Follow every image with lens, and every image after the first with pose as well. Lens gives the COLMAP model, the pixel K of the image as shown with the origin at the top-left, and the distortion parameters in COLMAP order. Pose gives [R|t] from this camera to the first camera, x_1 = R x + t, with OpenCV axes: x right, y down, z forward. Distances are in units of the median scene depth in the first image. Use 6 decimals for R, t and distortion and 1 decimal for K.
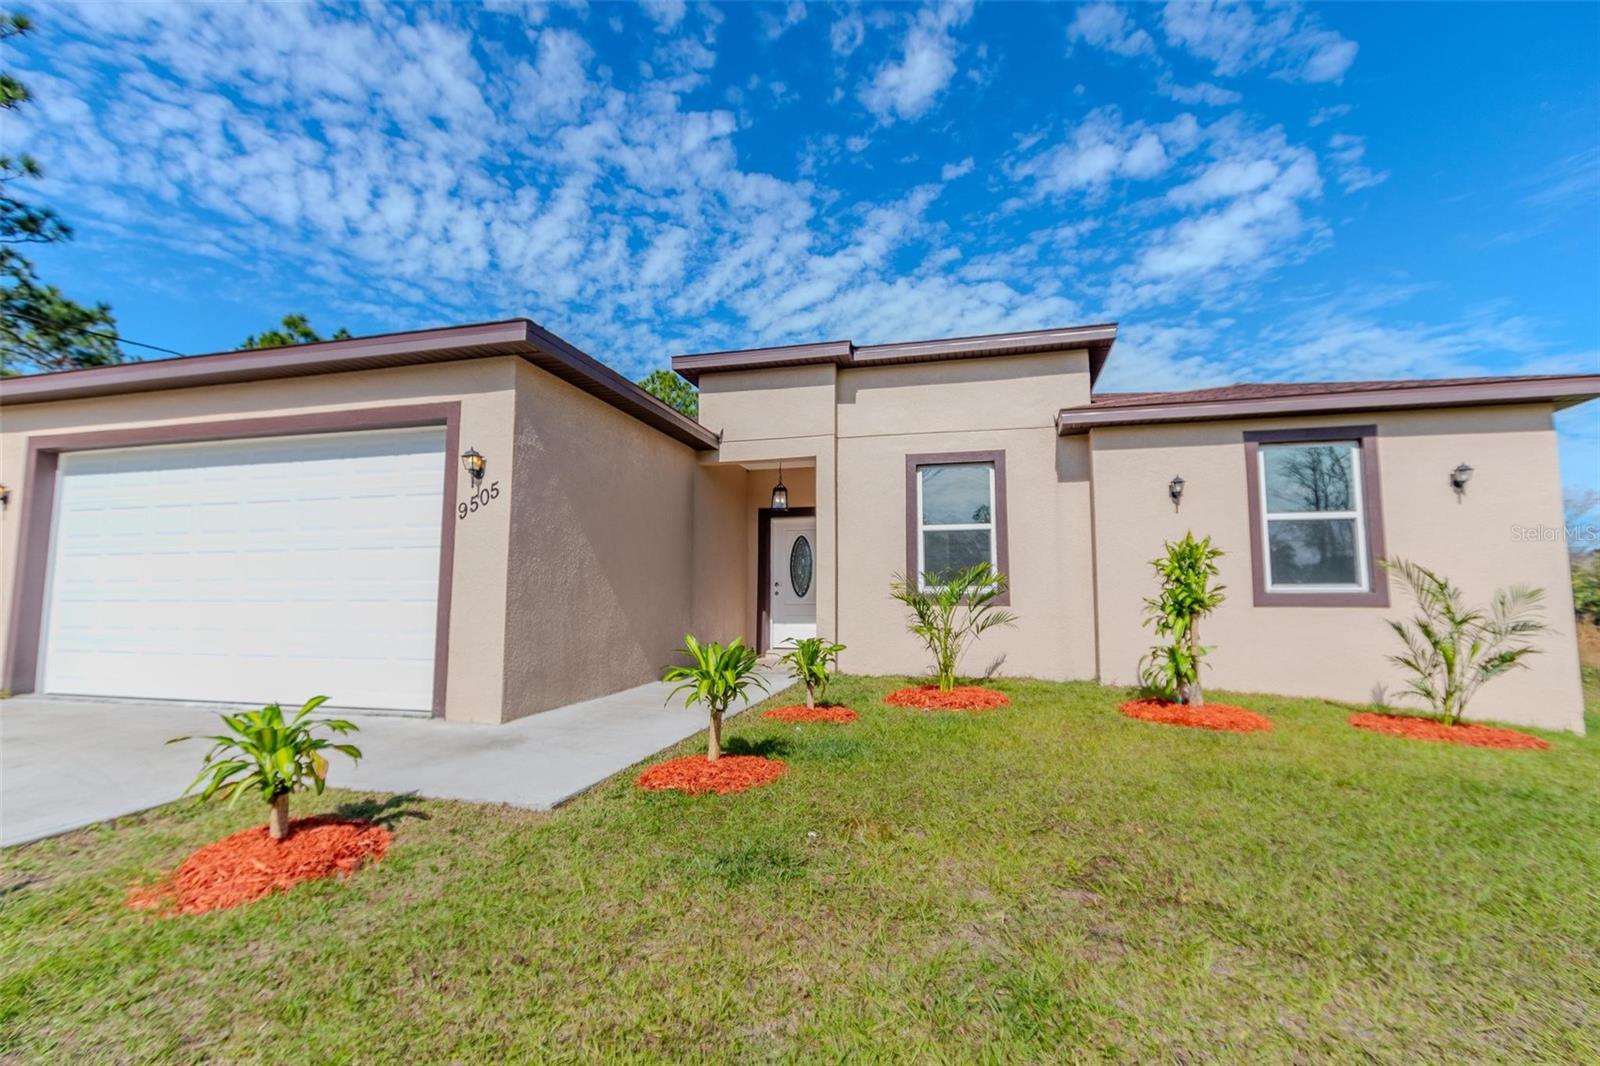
lens RADIAL K [[737.5, 0, 794.5], [0, 737.5, 533.4], [0, 0, 1]] dist [0.002184, 0.000549]
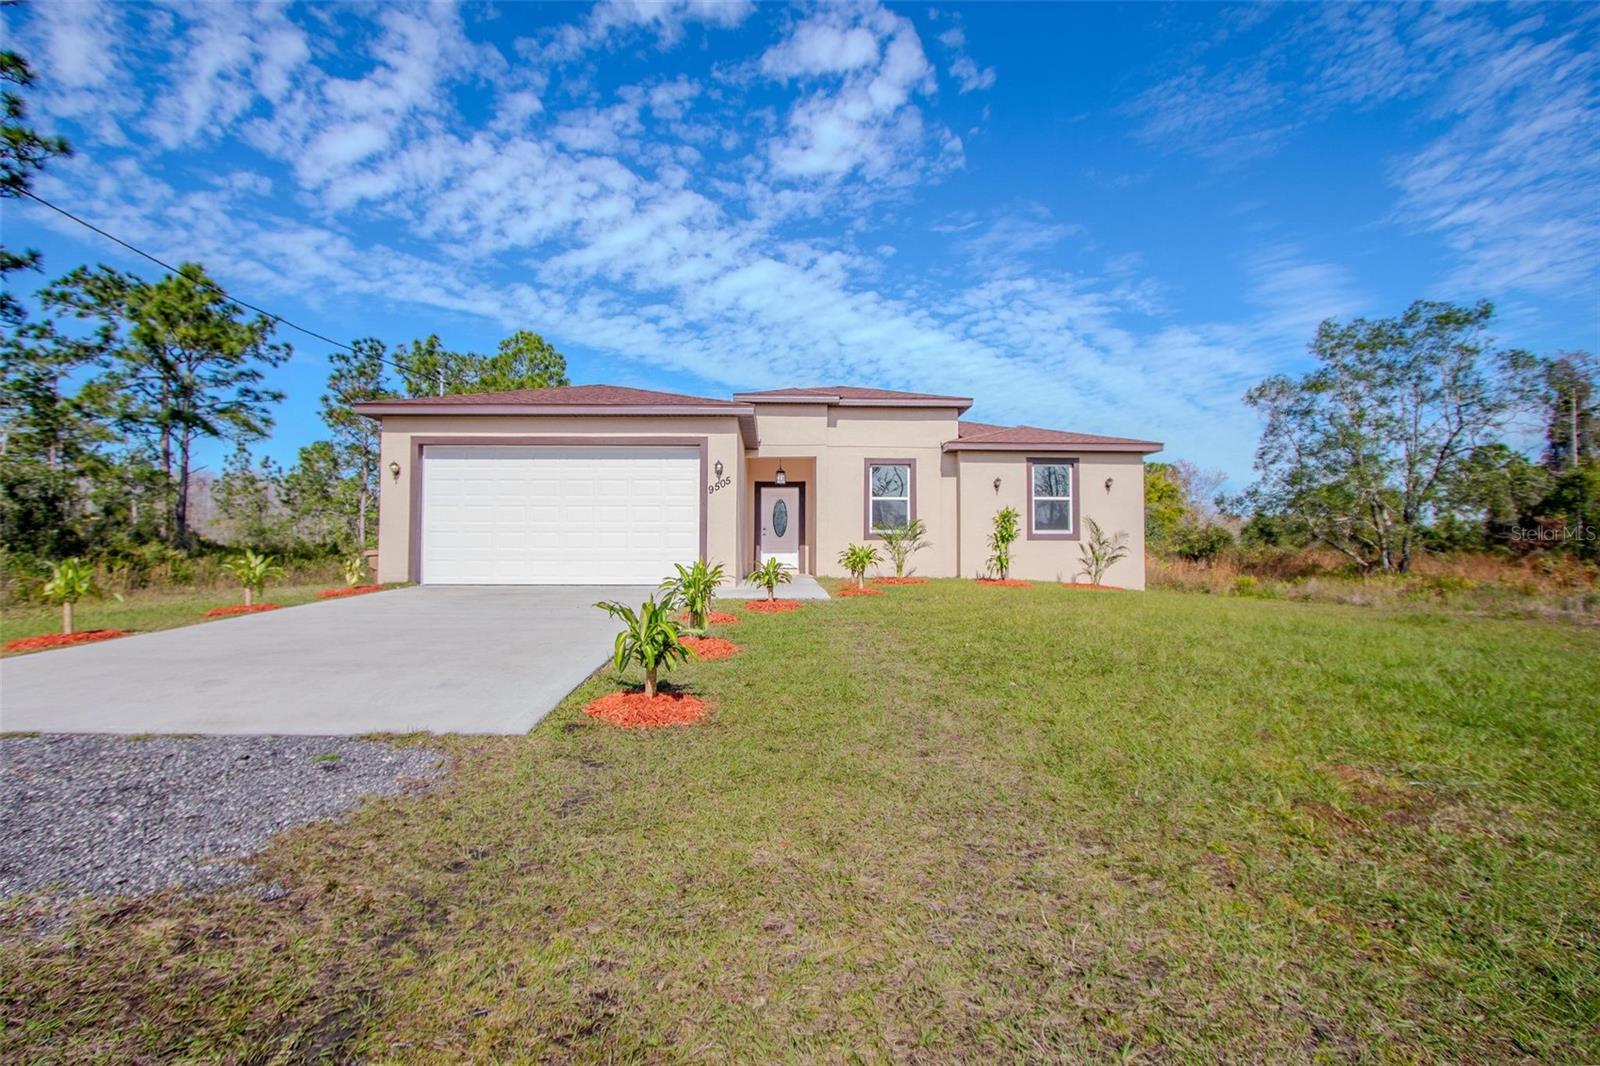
lens RADIAL K [[755.4, 0, 800.0], [0, 755.4, 533.0], [0, 0, 1]] dist [-0.028796, 0.000258]
pose [[0.955563, 0.009343, 0.294639, -0.637340], [-0.027932, 0.997870, 0.058944, -0.031009], [-0.293461, -0.064555, 0.953789, -0.868979]]
